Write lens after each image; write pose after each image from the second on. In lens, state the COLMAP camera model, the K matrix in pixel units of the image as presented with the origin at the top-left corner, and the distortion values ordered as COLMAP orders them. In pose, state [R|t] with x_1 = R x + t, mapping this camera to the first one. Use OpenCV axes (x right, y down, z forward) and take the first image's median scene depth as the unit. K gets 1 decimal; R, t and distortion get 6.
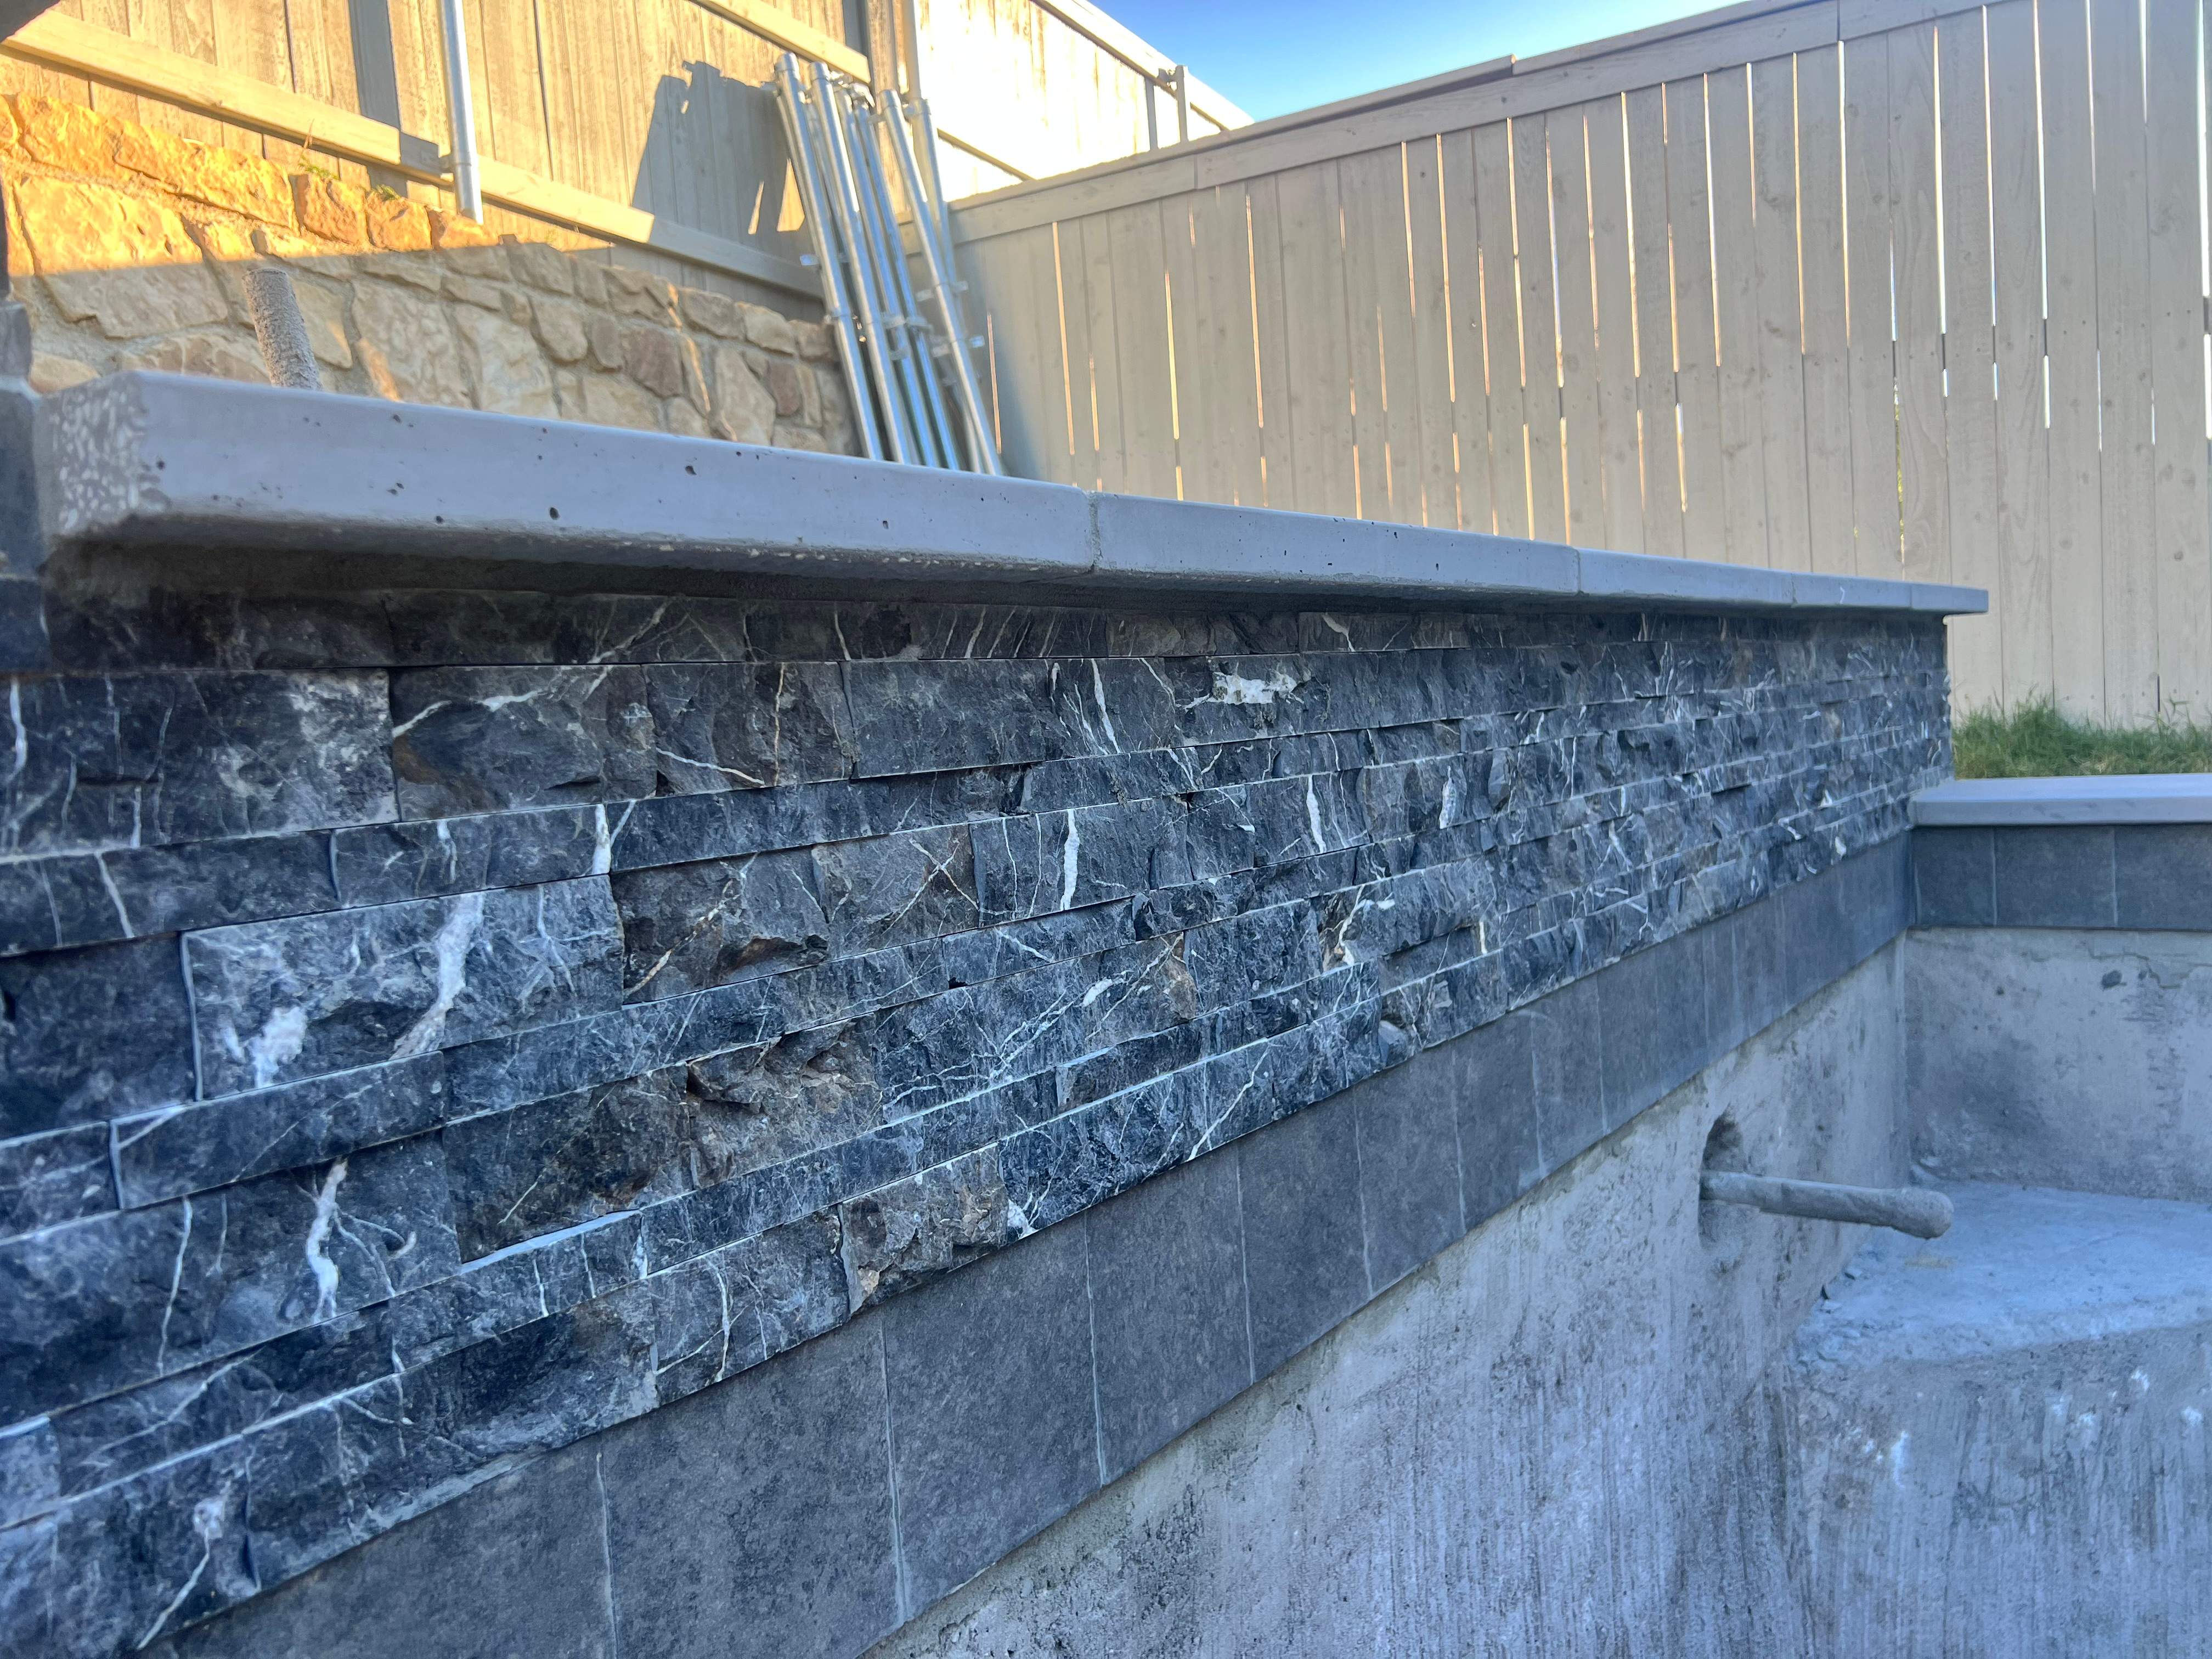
lens RADIAL K [[1640.8, 0, 1106.0], [0, 1640.8, 829.5], [0, 0, 1]] dist [0.053241, -0.043896]
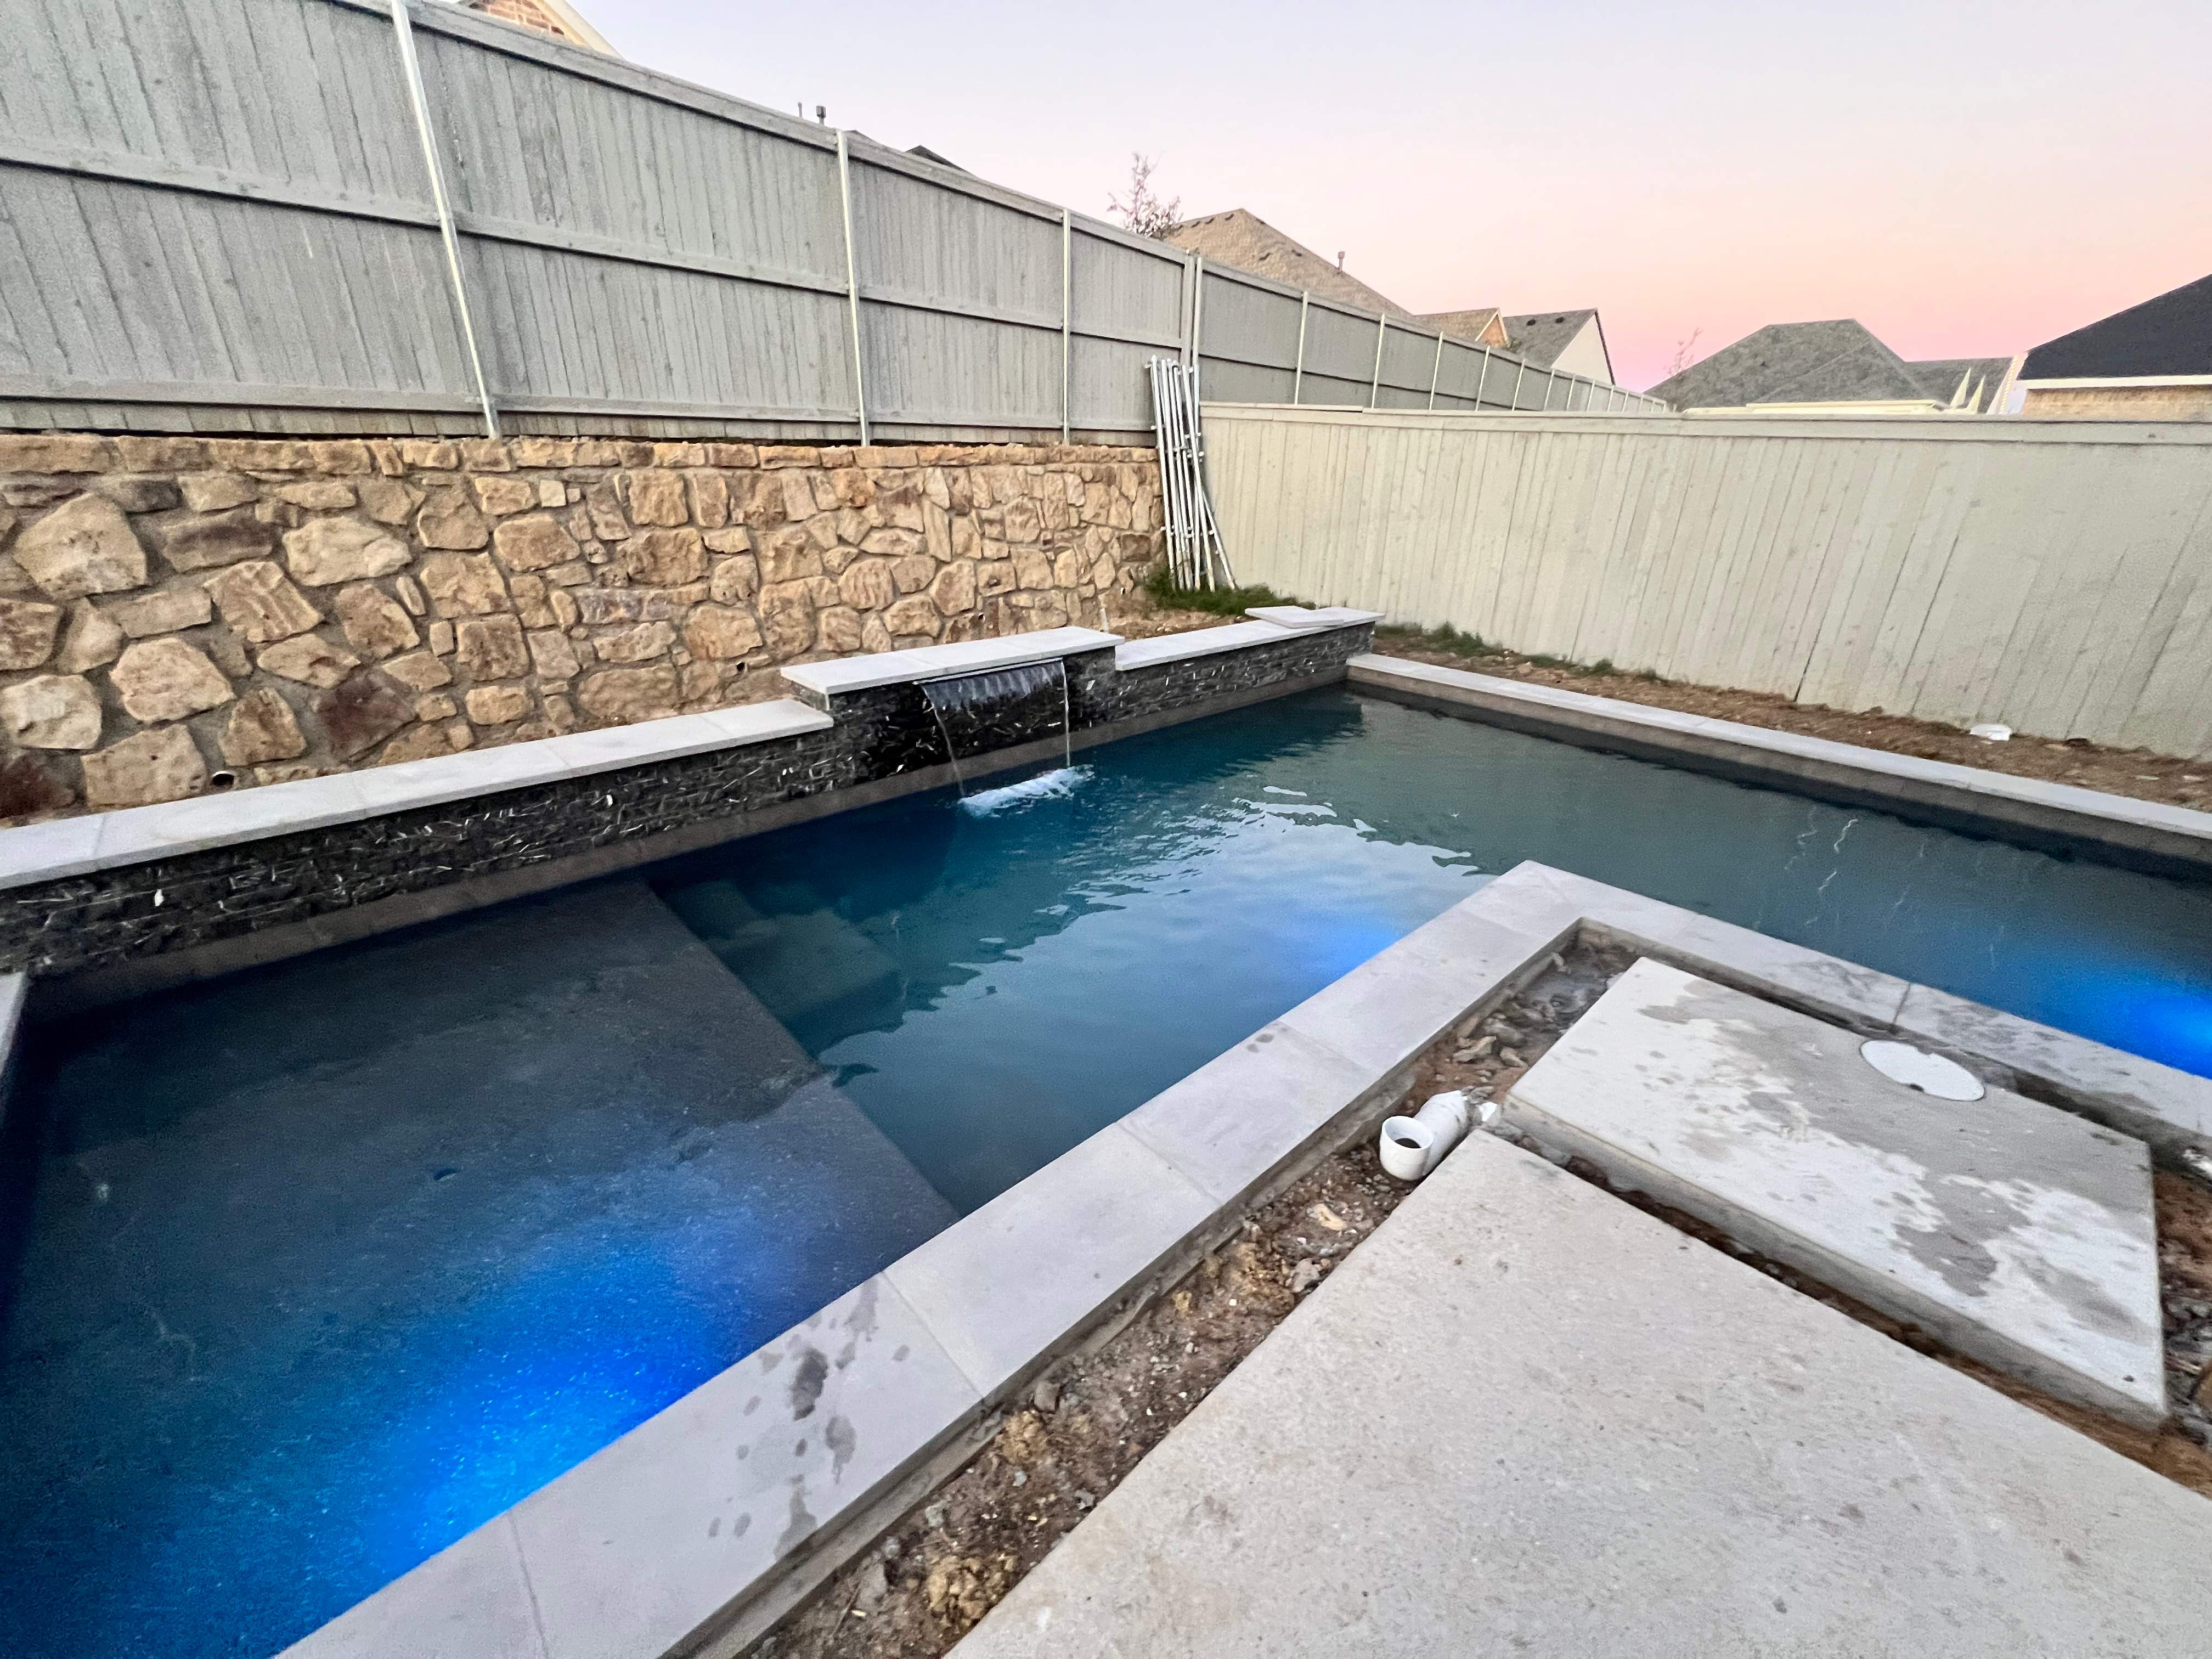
lens RADIAL K [[882.4, 0, 1106.0], [0, 882.4, 829.5], [0, 0, 1]] dist [-0.000366, -0.000140]
pose [[0.976979, 0.161333, -0.139583, 0.111179], [-0.104226, 0.931852, 0.347548, -0.208838], [0.186141, -0.324999, 0.927215, -0.967603]]
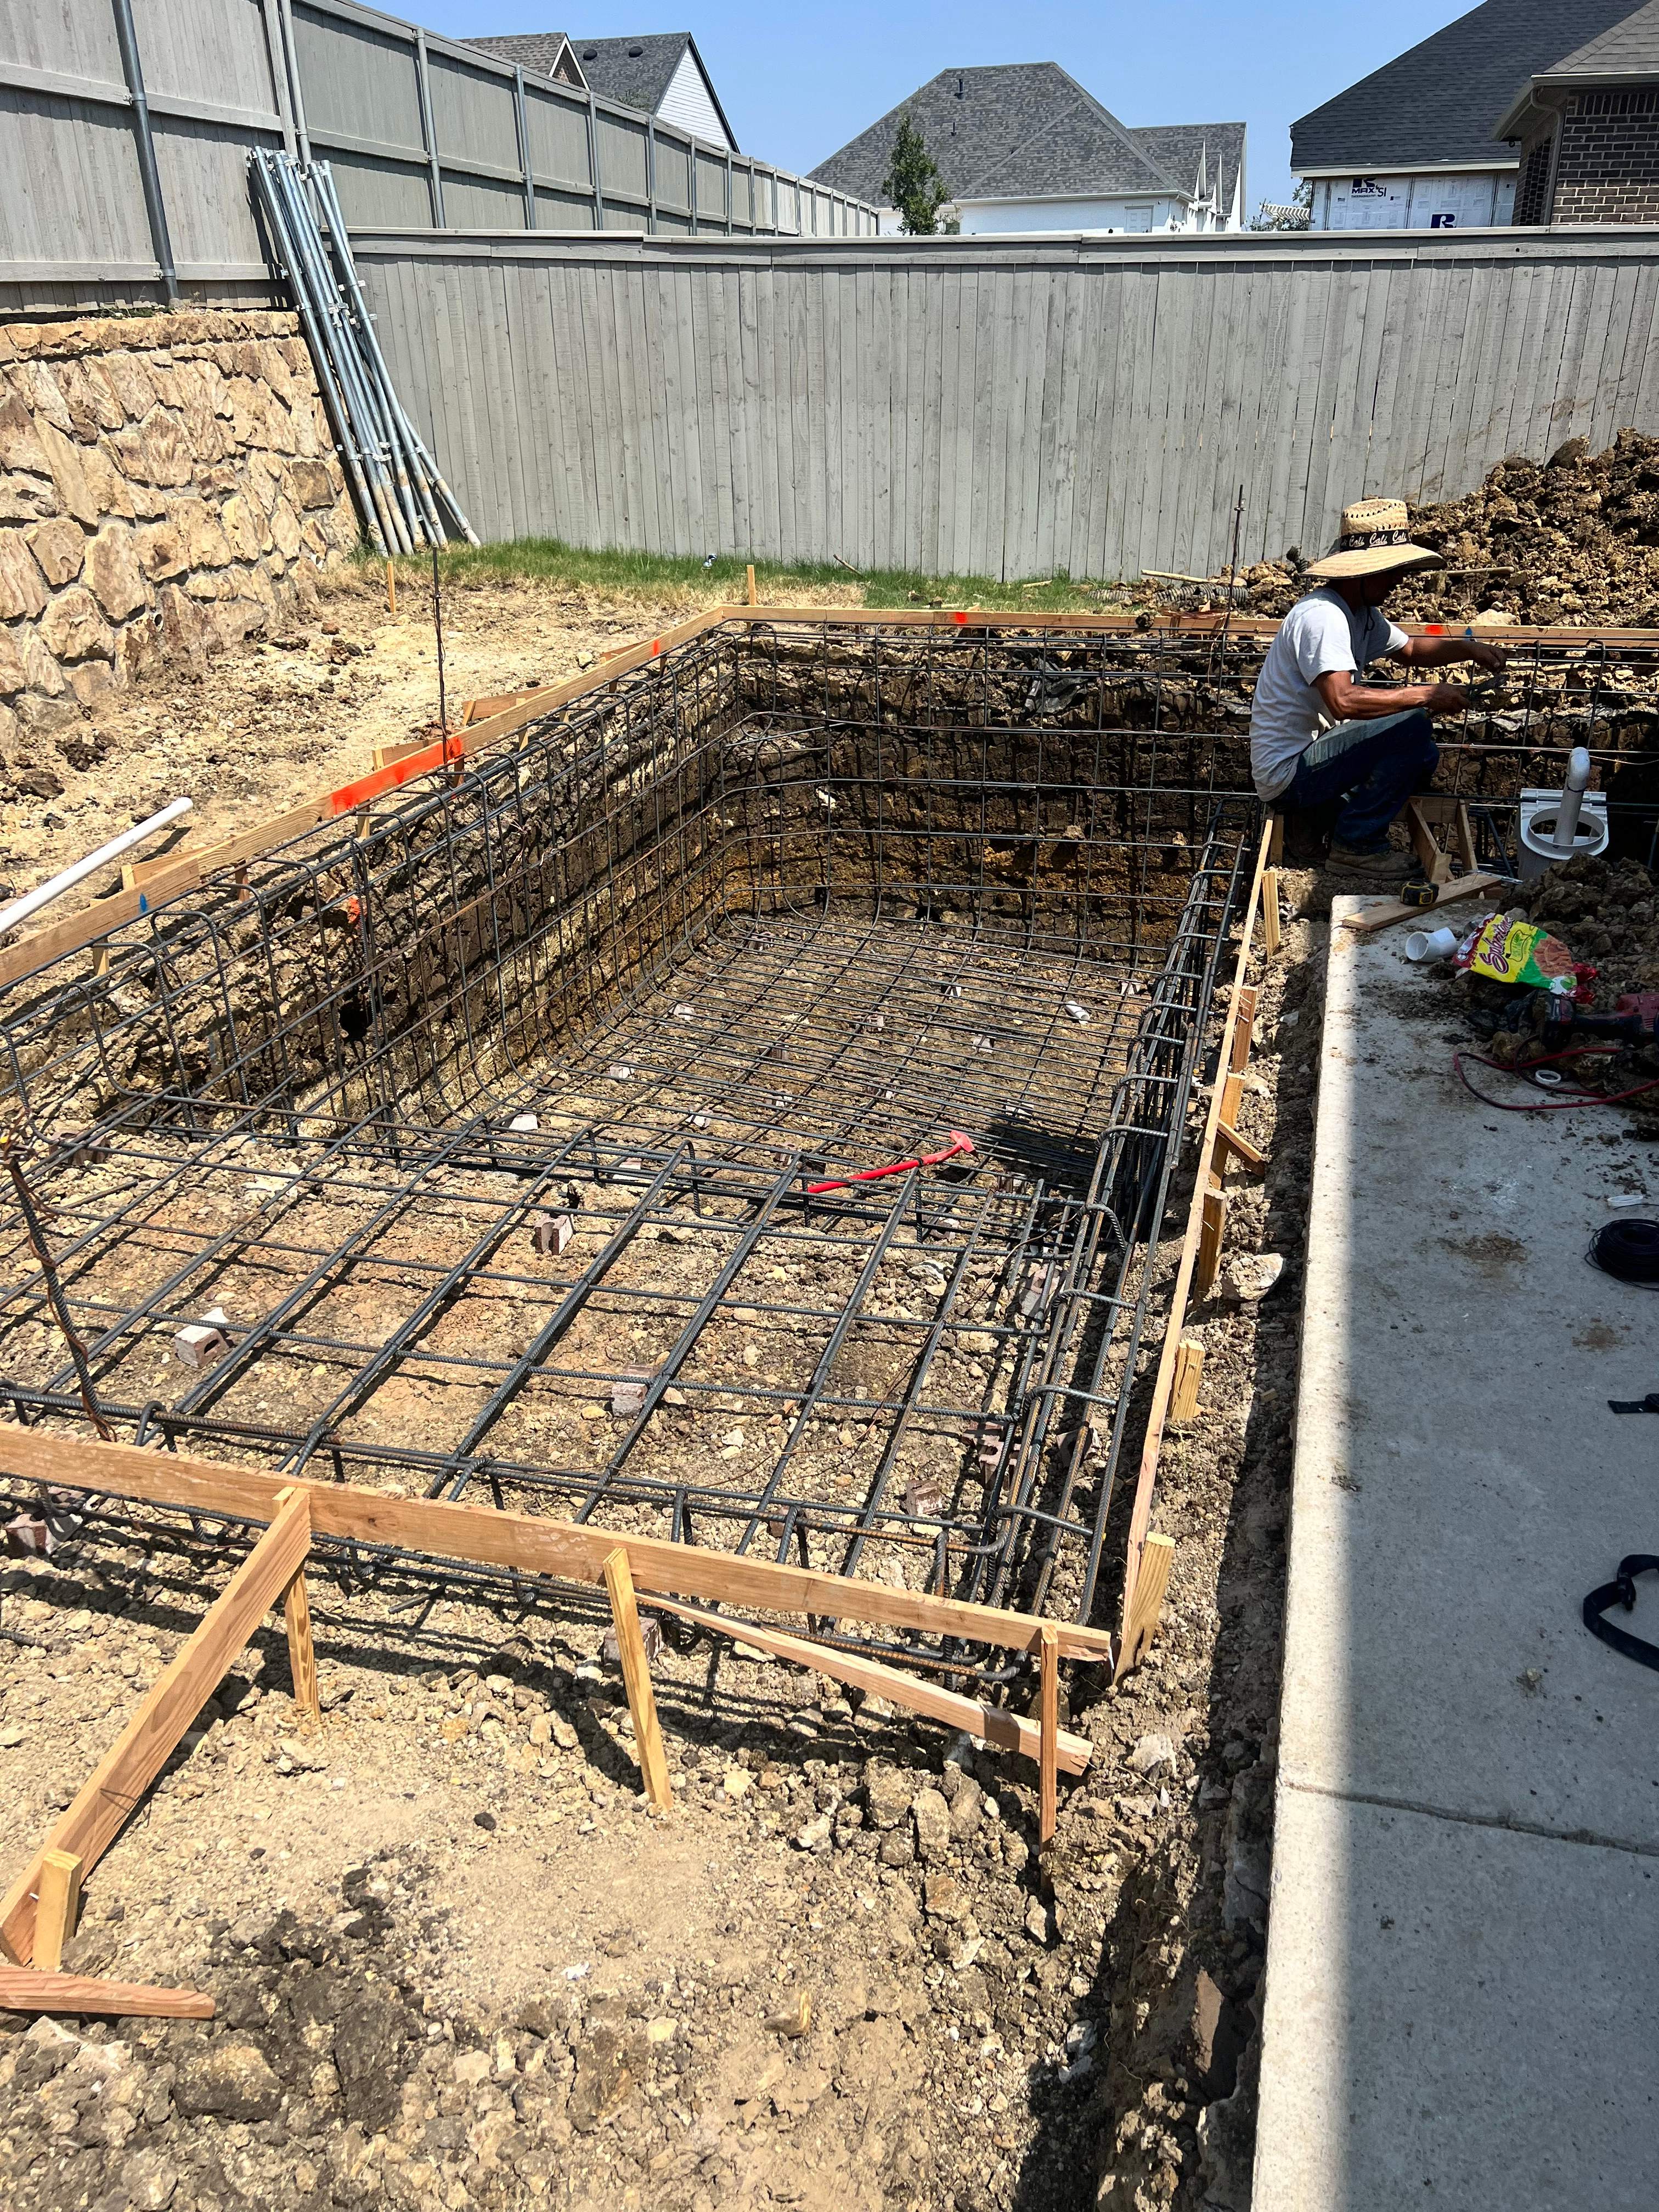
lens RADIAL K [[1640.8, 0, 829.5], [0, 1640.8, 1106.0], [0, 0, 1]] dist [0.053241, -0.043896]
pose [[0.941460, -0.096866, 0.322910, -0.321637], [-0.027746, 0.932319, 0.360571, -0.162659], [-0.335982, -0.348422, 0.875053, -1.339095]]
